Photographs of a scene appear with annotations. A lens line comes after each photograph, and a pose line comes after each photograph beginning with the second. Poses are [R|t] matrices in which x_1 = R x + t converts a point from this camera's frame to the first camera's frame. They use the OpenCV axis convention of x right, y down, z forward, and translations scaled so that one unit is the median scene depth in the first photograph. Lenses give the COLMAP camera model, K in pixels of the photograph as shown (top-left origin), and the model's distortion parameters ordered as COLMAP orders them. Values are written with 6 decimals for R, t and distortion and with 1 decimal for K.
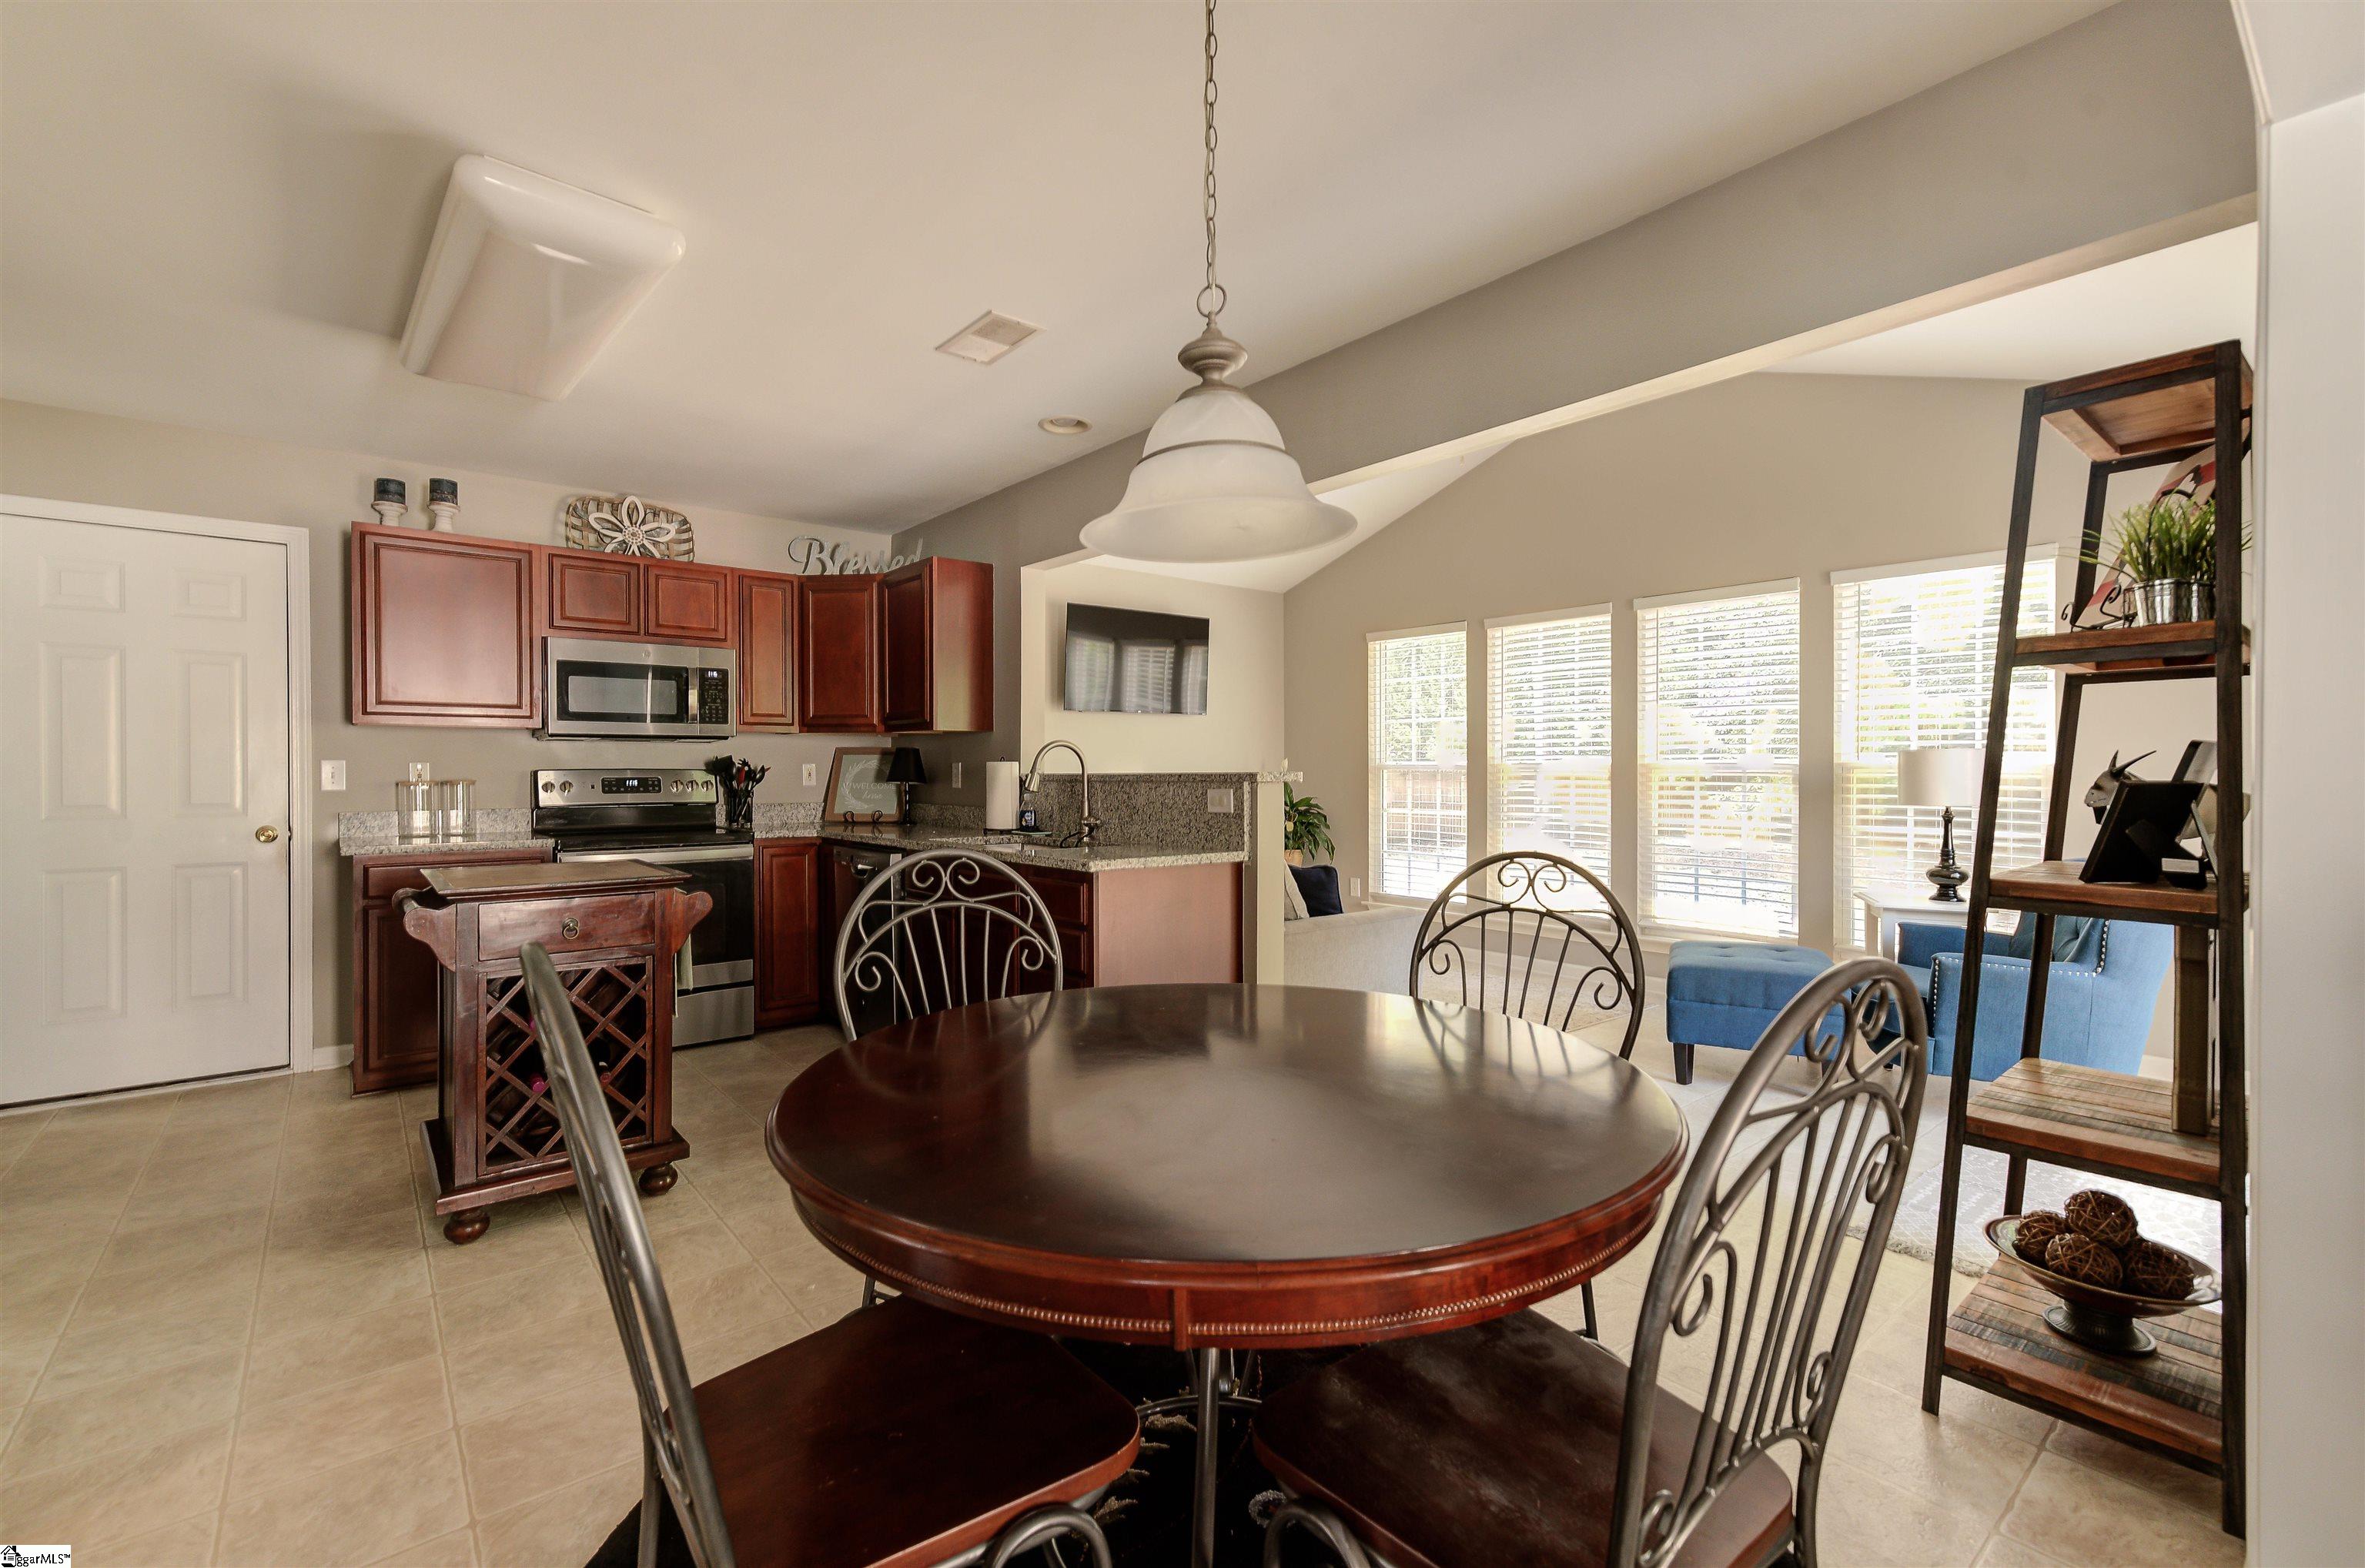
lens RADIAL K [[1027.0, 0, 1191.8], [0, 1027.0, 777.7], [0, 0, 1]] dist [0.009437, -0.001816]
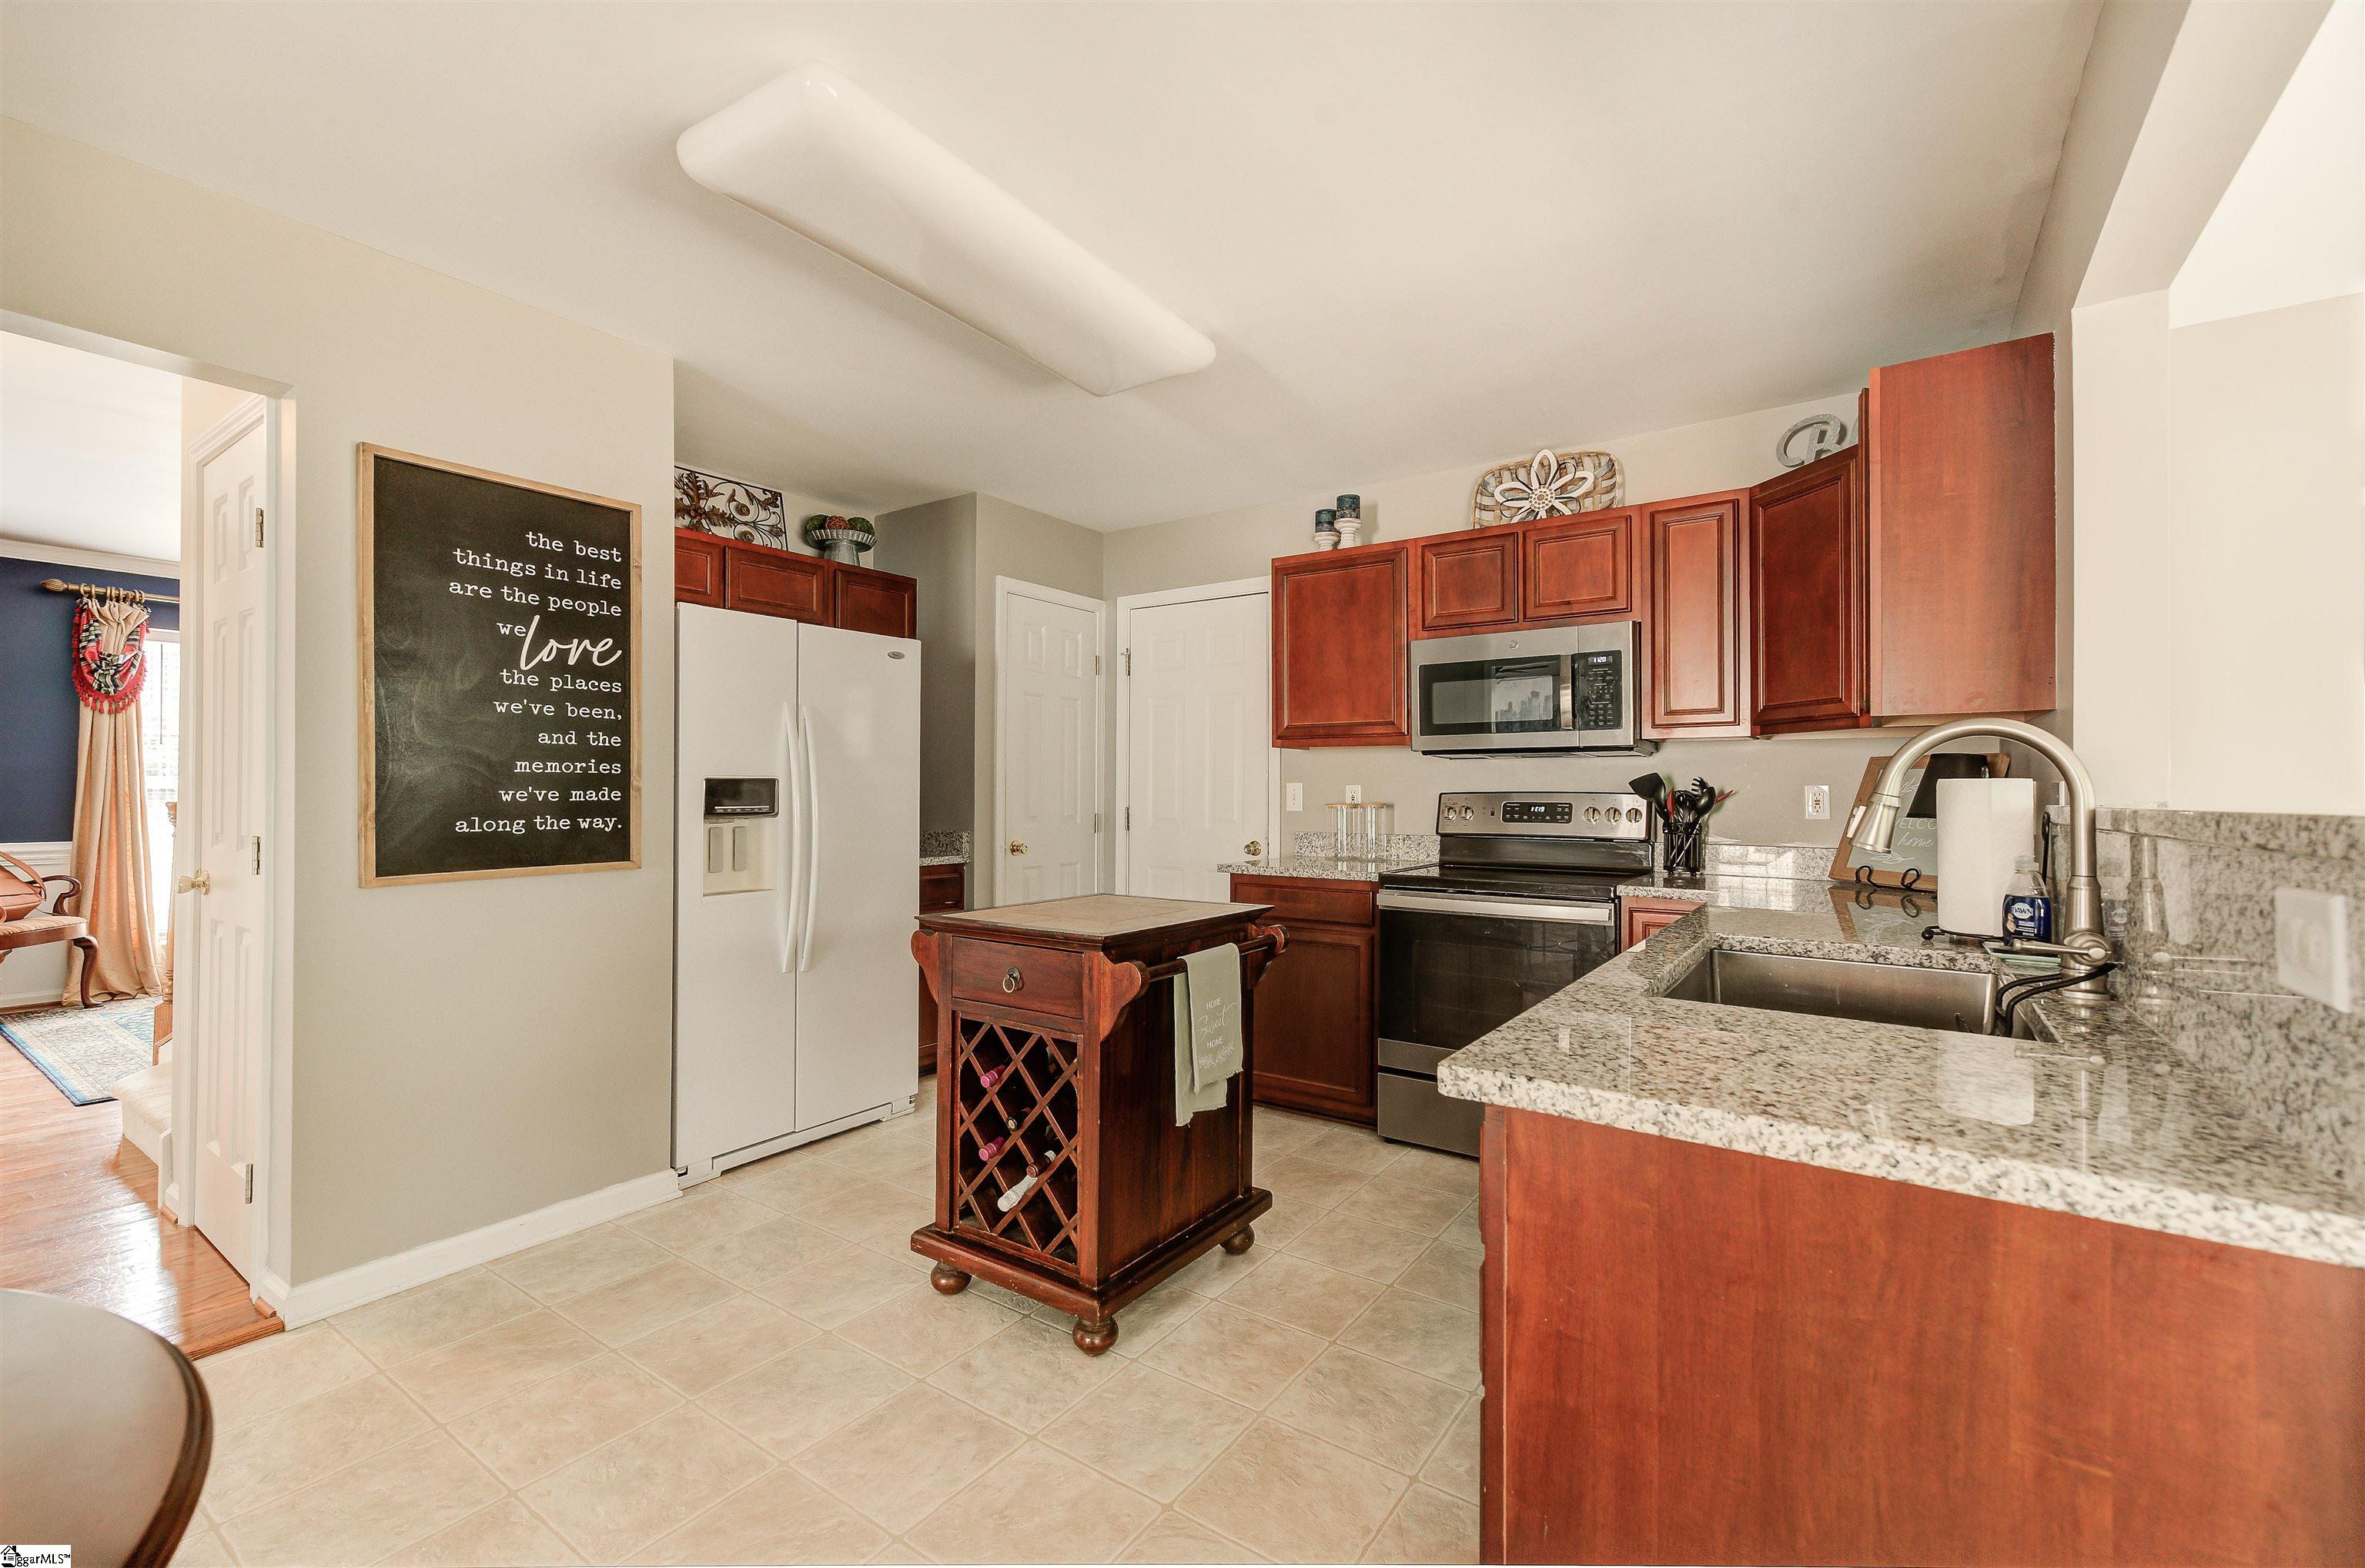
lens RADIAL K [[1027.0, 0, 1171.3], [0, 1027.0, 770.4], [0, 0, 1]] dist [0.009437, -0.001816]
pose [[0.254883, -0.018708, -0.966791, 0.160012], [-0.008290, 0.999734, -0.021531, -0.006187], [0.966936, 0.013503, 0.254660, 0.569095]]
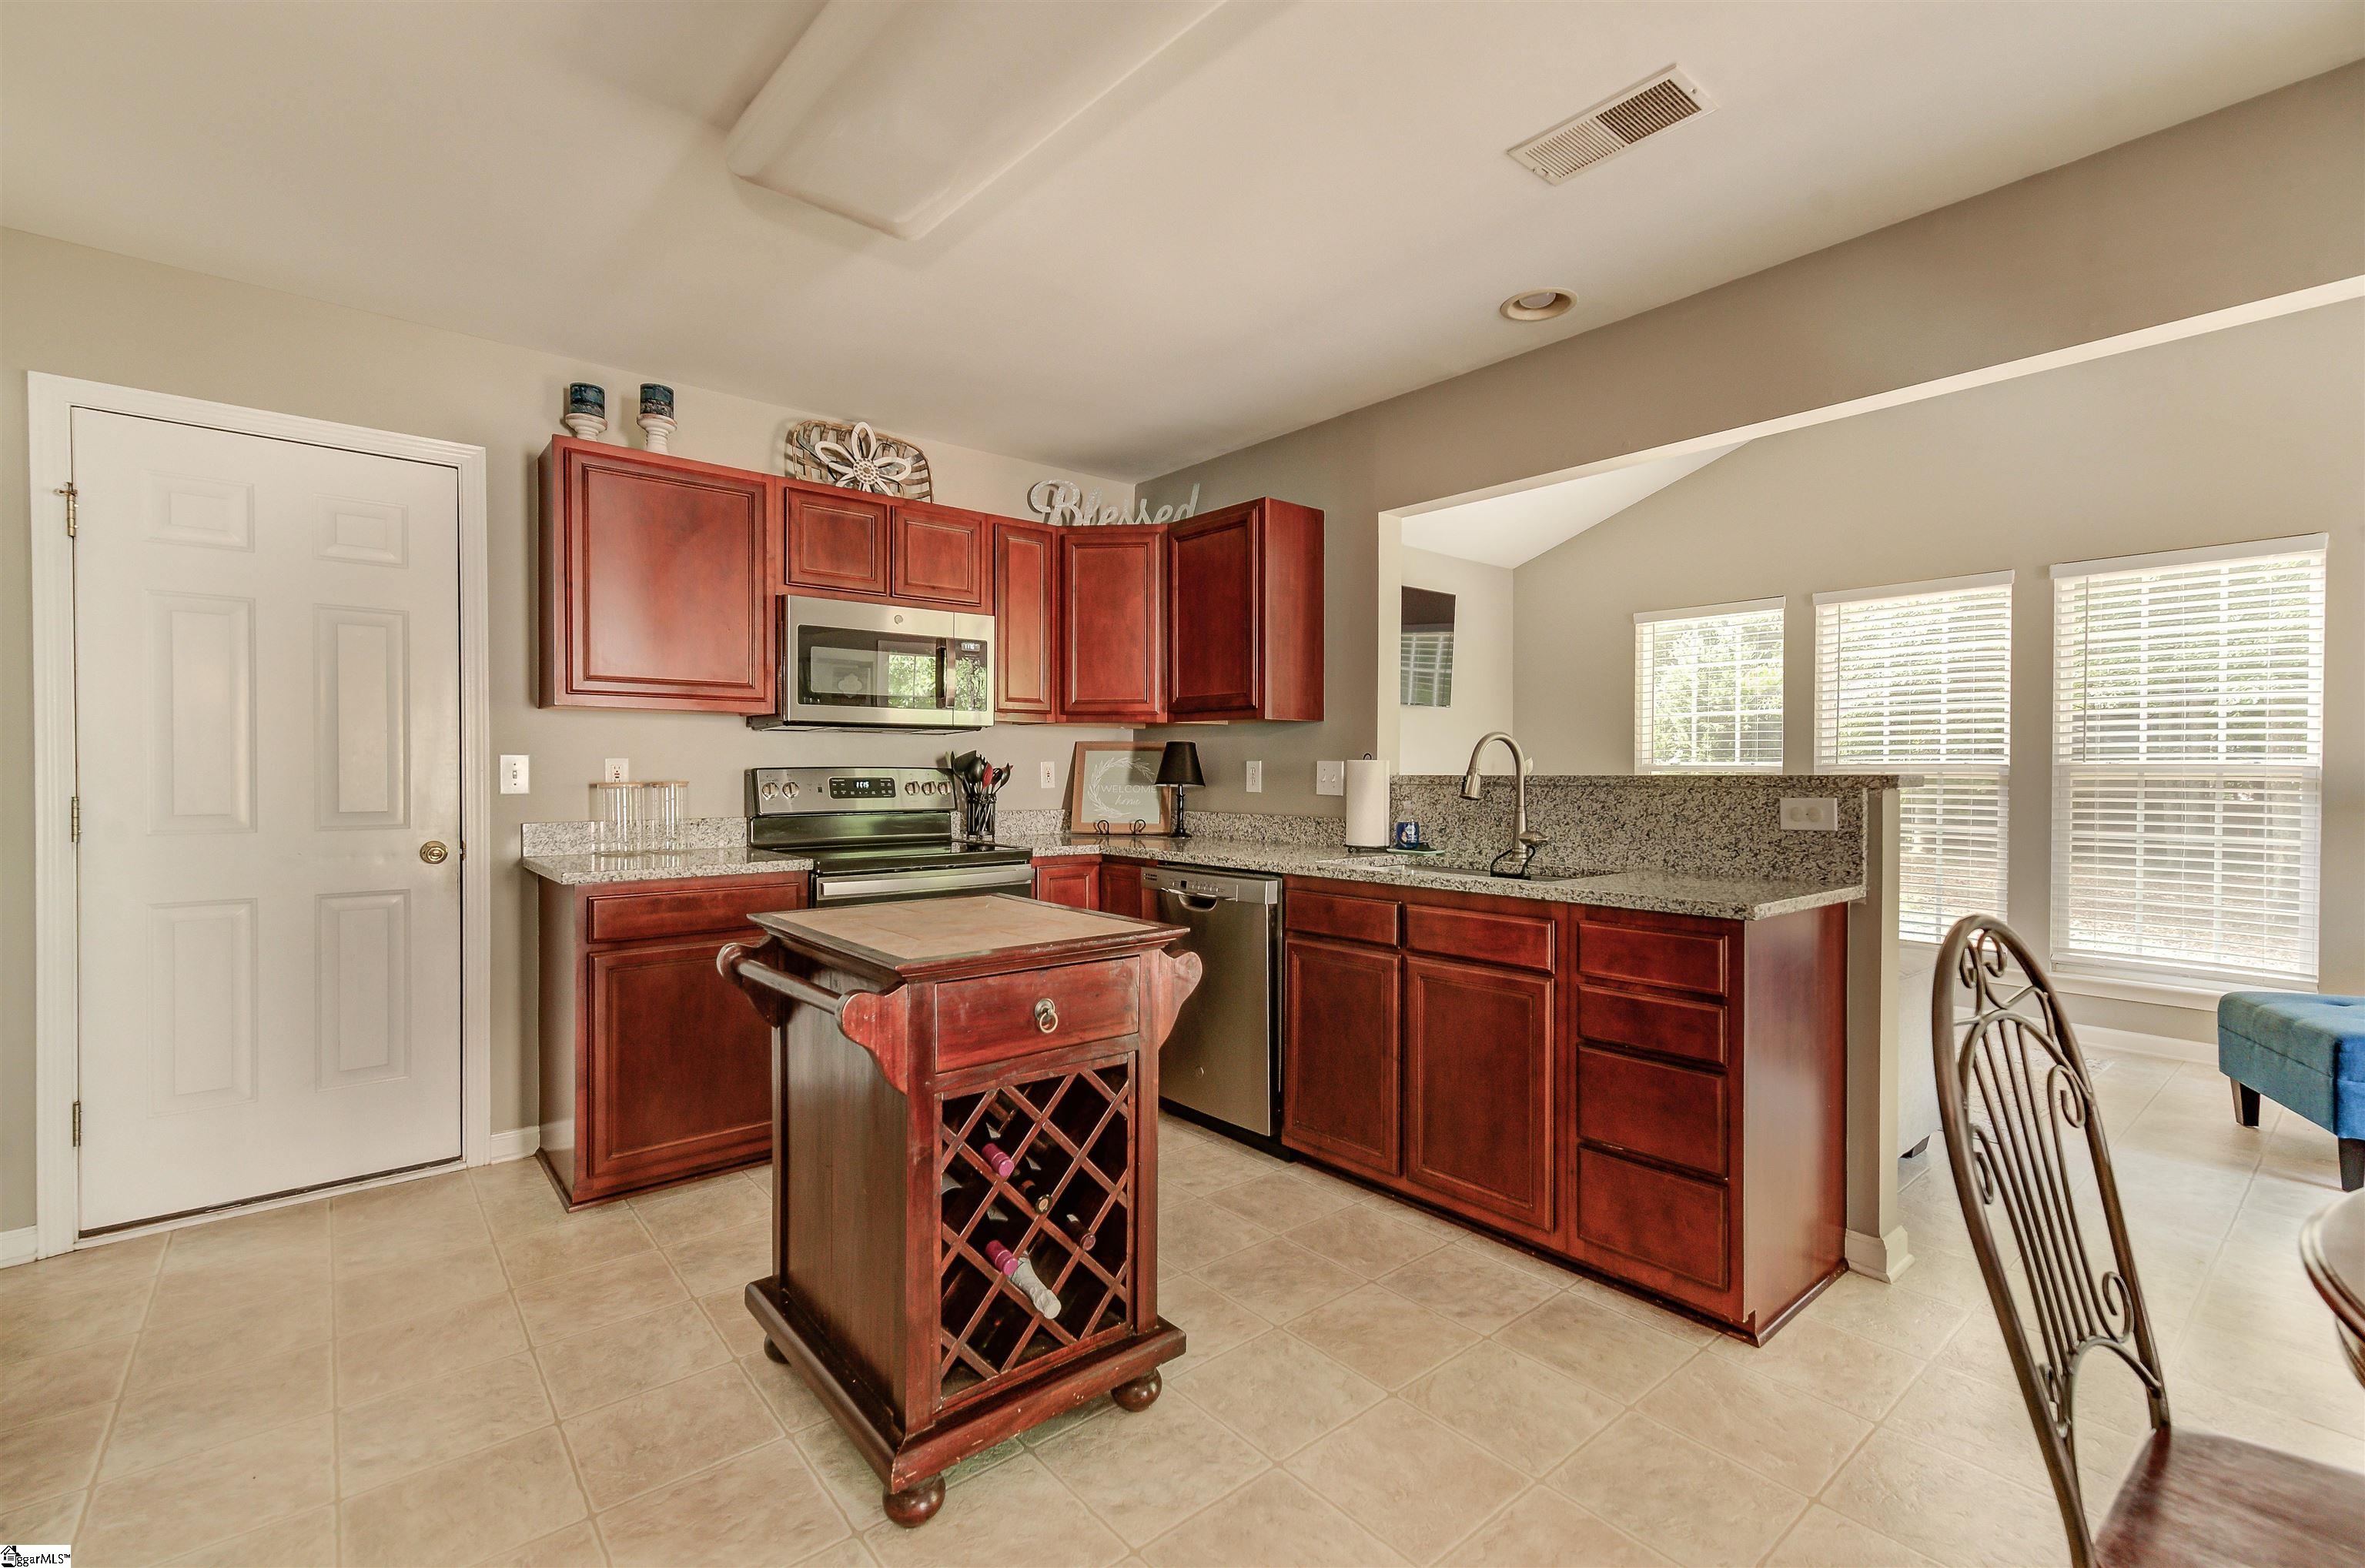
lens RADIAL K [[1027.0, 0, 1193.9], [0, 1027.0, 785.0], [0, 0, 1]] dist [0.009437, -0.001816]
pose [[0.999912, 0.002366, 0.013018, -0.325265], [-0.002472, 0.999963, 0.008191, -0.001959], [-0.012998, -0.008223, 0.999882, 0.224608]]
